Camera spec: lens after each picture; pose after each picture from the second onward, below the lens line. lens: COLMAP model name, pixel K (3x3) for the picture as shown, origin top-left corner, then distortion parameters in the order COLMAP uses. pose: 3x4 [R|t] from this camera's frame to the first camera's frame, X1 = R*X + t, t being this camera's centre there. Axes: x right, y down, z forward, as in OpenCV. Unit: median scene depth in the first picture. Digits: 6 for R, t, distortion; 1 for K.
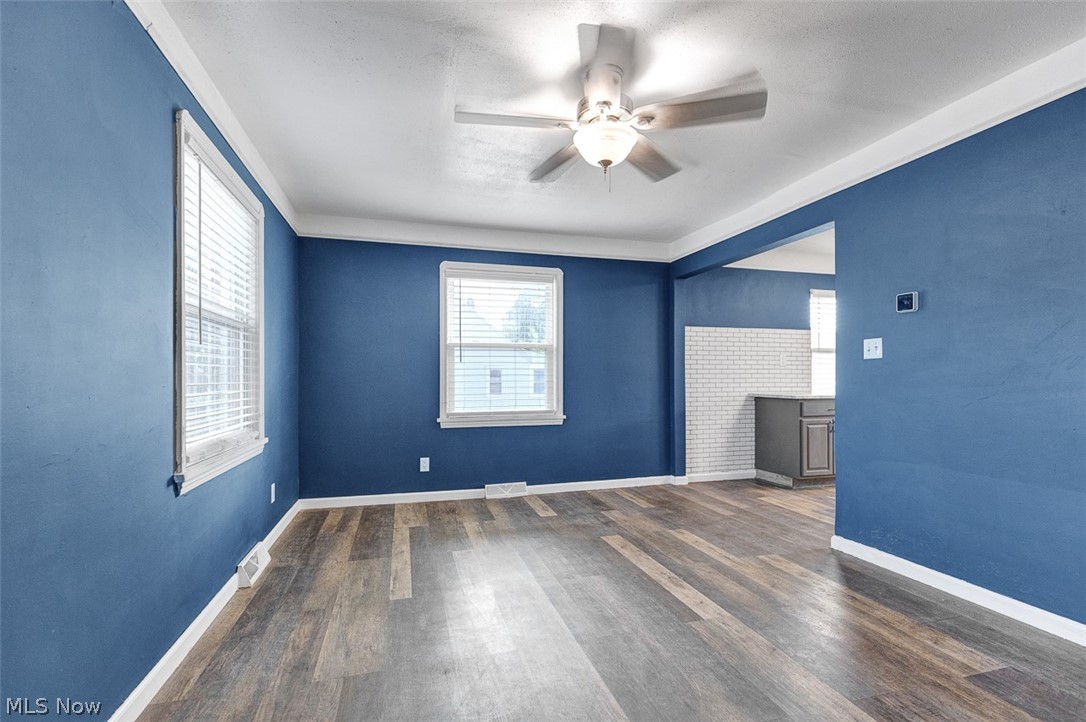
lens RADIAL K [[501.7, 0, 541.5], [0, 501.7, 367.6], [0, 0, 1]] dist [0.002591, -0.002489]
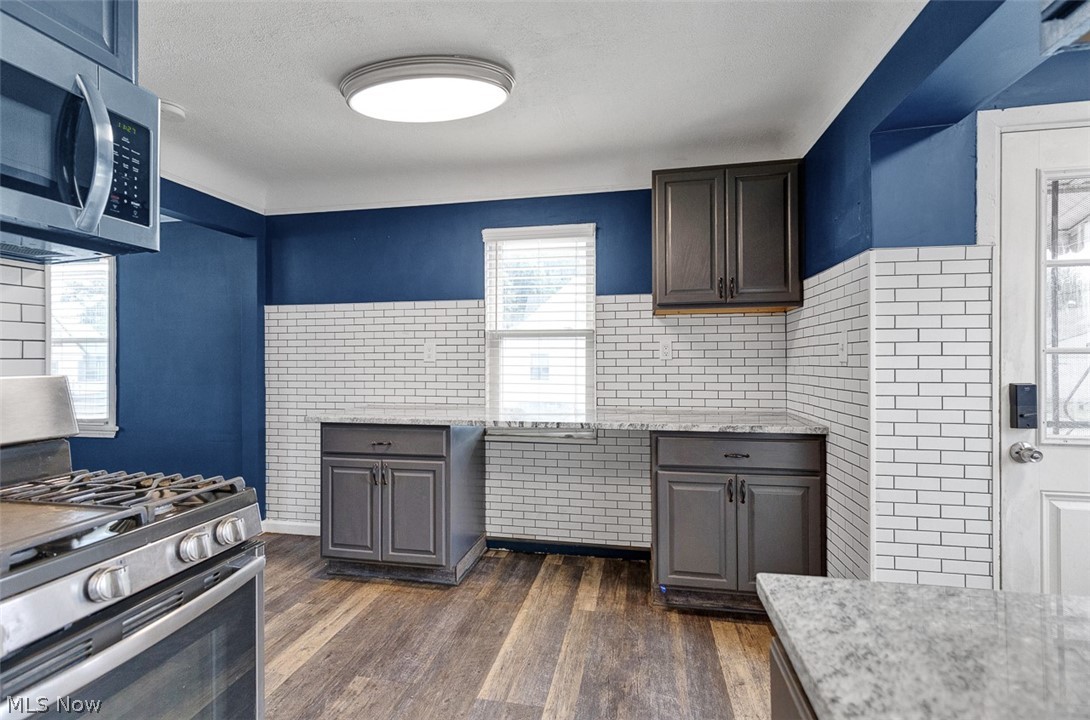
lens RADIAL K [[503.5, 0, 542.8], [0, 503.5, 355.9], [0, 0, 1]] dist [0.002591, -0.002489]
pose [[0.889969, -0.003514, -0.456007, 0.893382], [0.010928, 0.999847, 0.013624, -0.017472], [0.455889, -0.017108, 0.889872, 0.531324]]
